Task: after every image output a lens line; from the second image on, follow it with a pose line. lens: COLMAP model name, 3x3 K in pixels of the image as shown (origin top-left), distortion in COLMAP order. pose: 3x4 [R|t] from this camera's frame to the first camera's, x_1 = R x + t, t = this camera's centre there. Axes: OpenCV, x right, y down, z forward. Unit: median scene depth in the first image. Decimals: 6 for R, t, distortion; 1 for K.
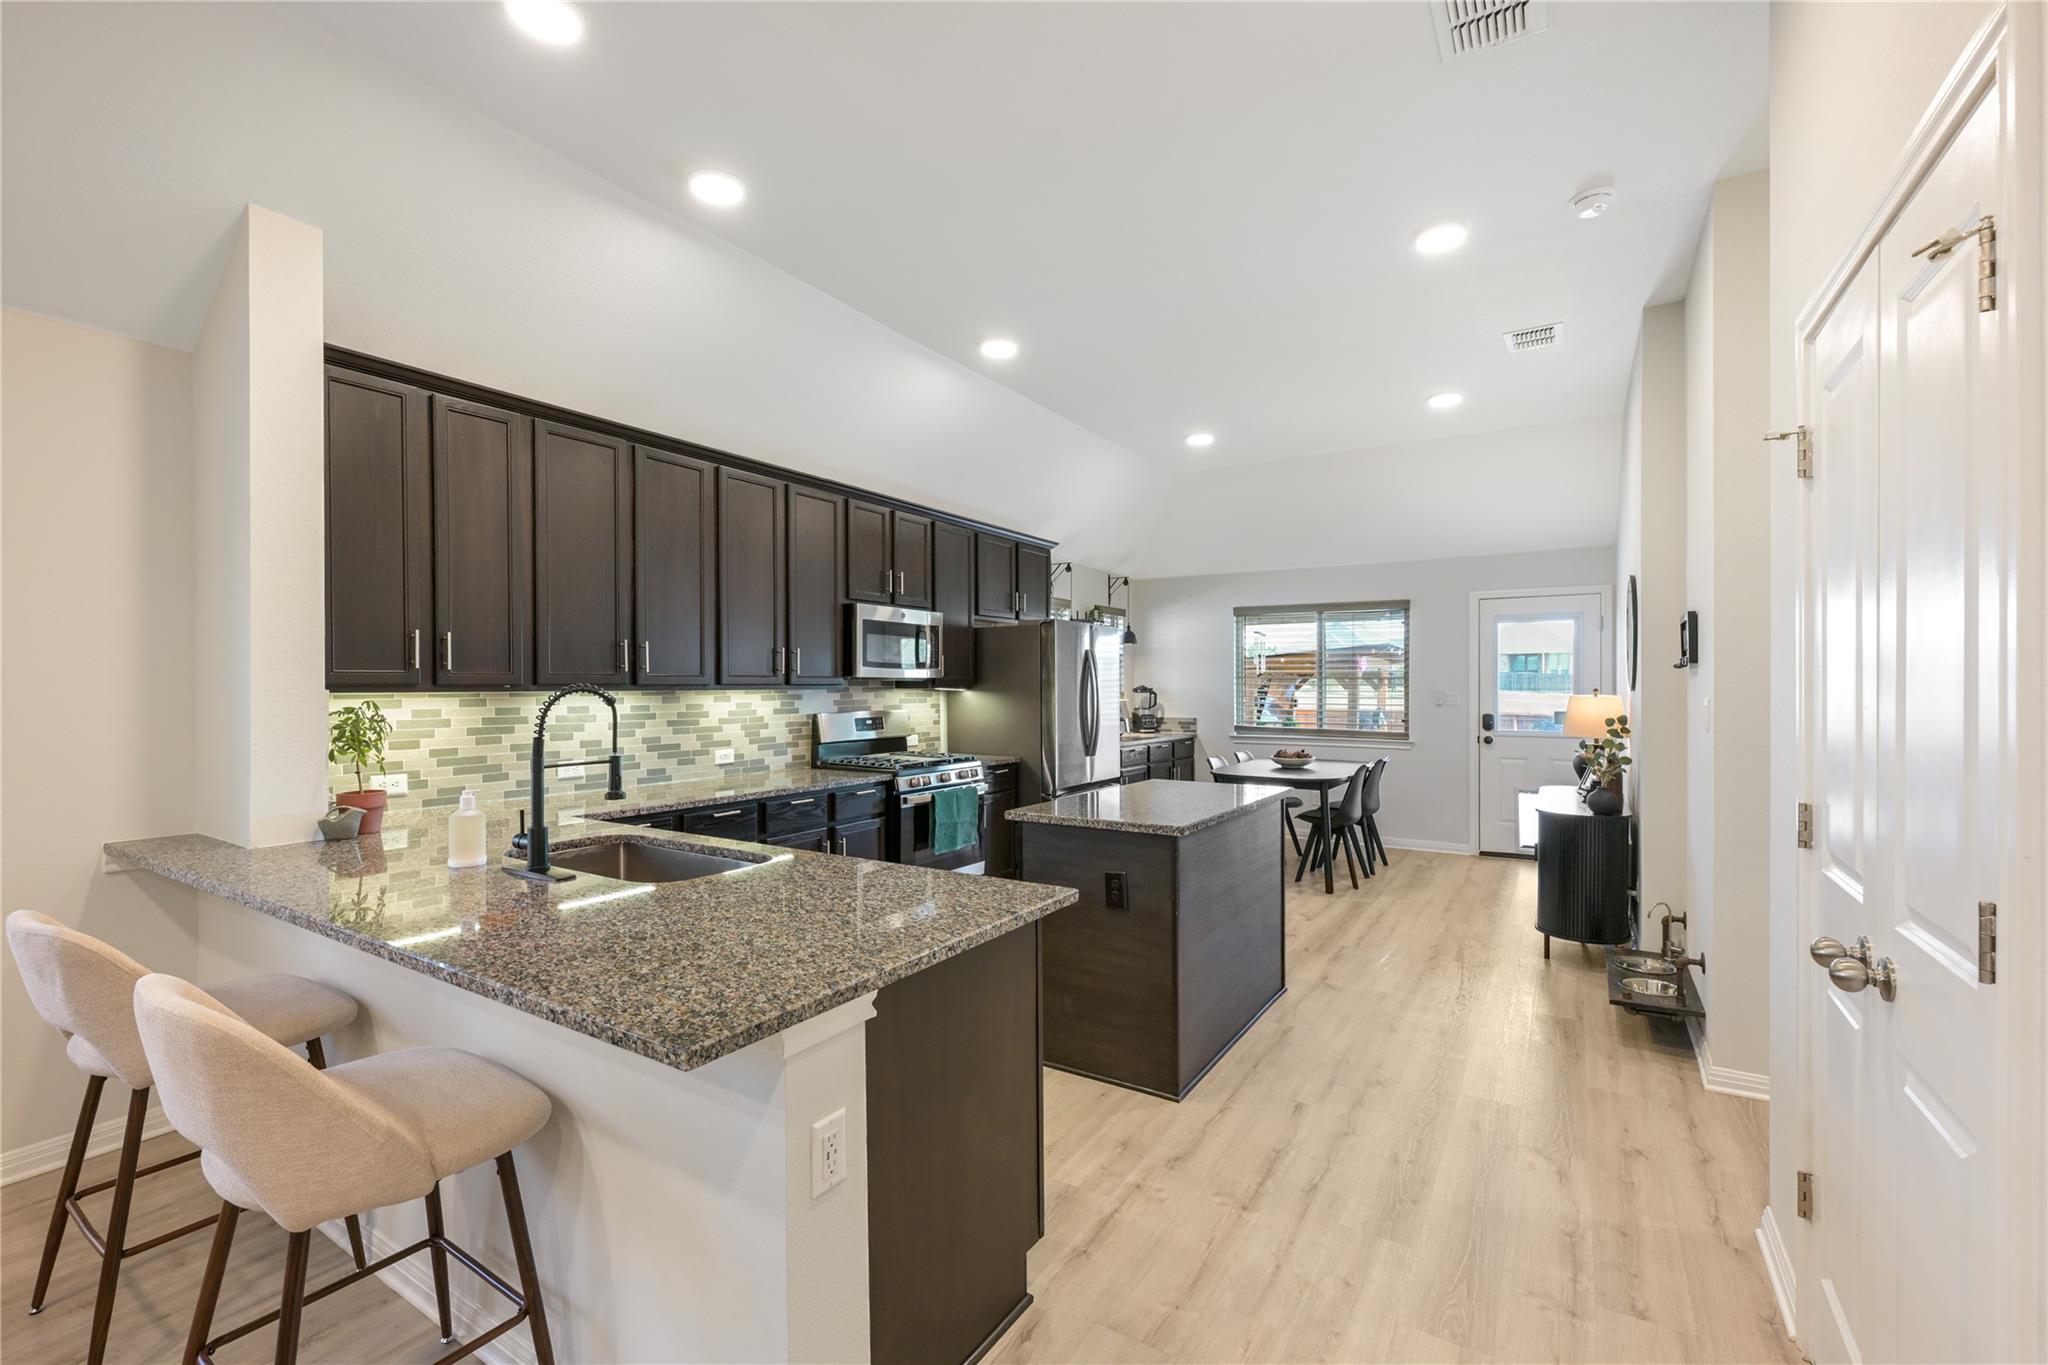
lens RADIAL K [[867.3, 0, 1026.6], [0, 867.3, 689.6], [0, 0, 1]] dist [-0.000515, -0.000016]
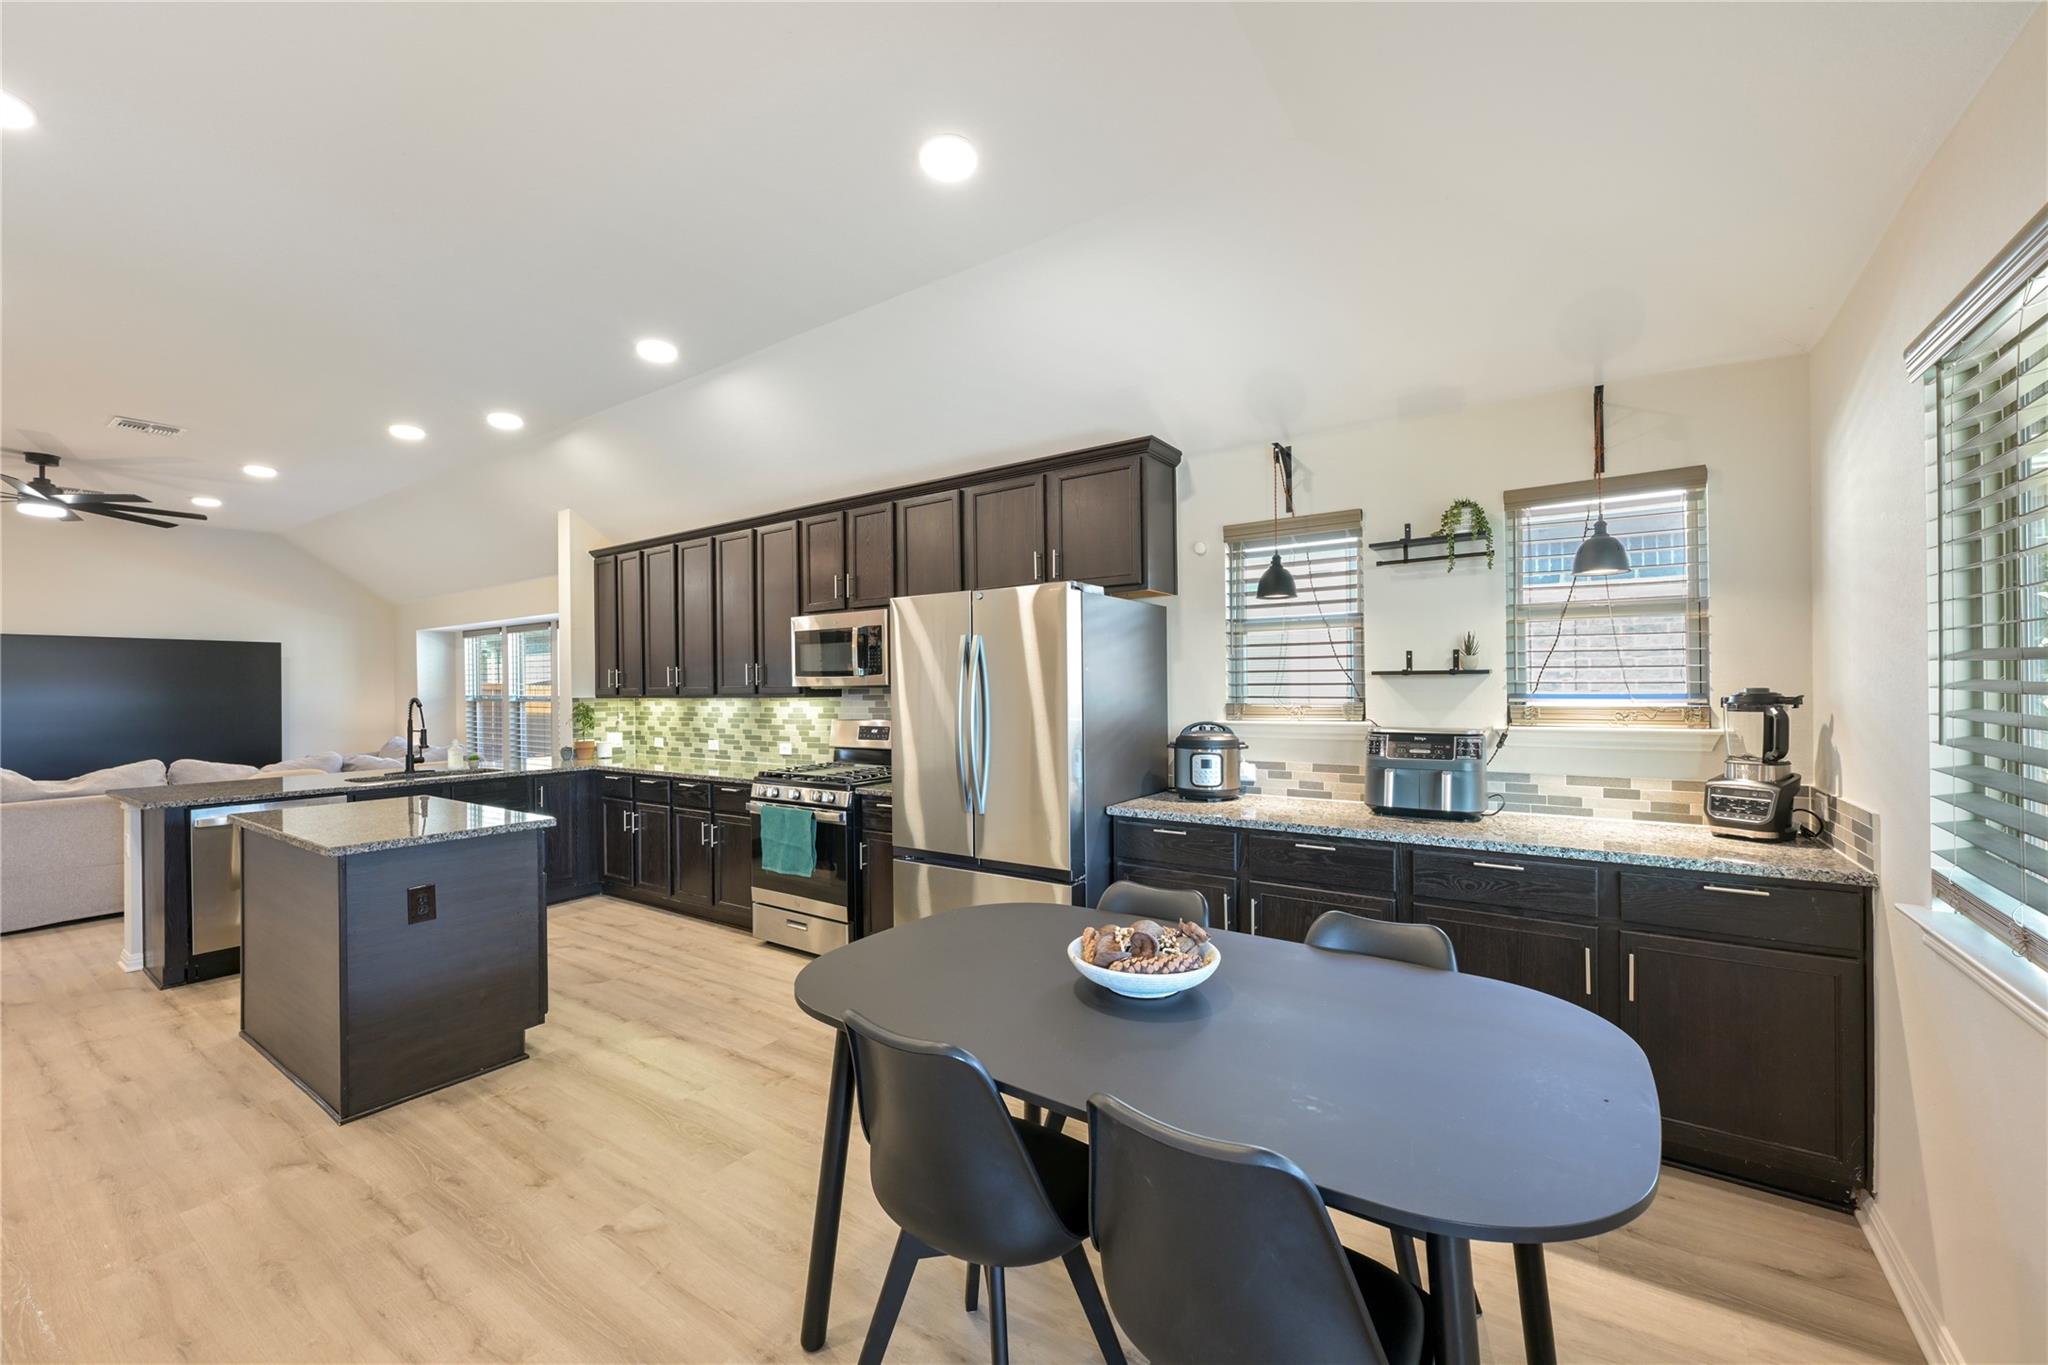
lens RADIAL K [[806.2, 0, 1023.0], [0, 806.2, 687.6], [0, 0, 1]] dist [0.000375, -0.000001]
pose [[-0.042303, 0.002275, -0.999102, 0.641937], [0.006673, 0.999976, 0.001994, -0.010845], [0.999083, -0.006583, -0.042317, 1.084220]]
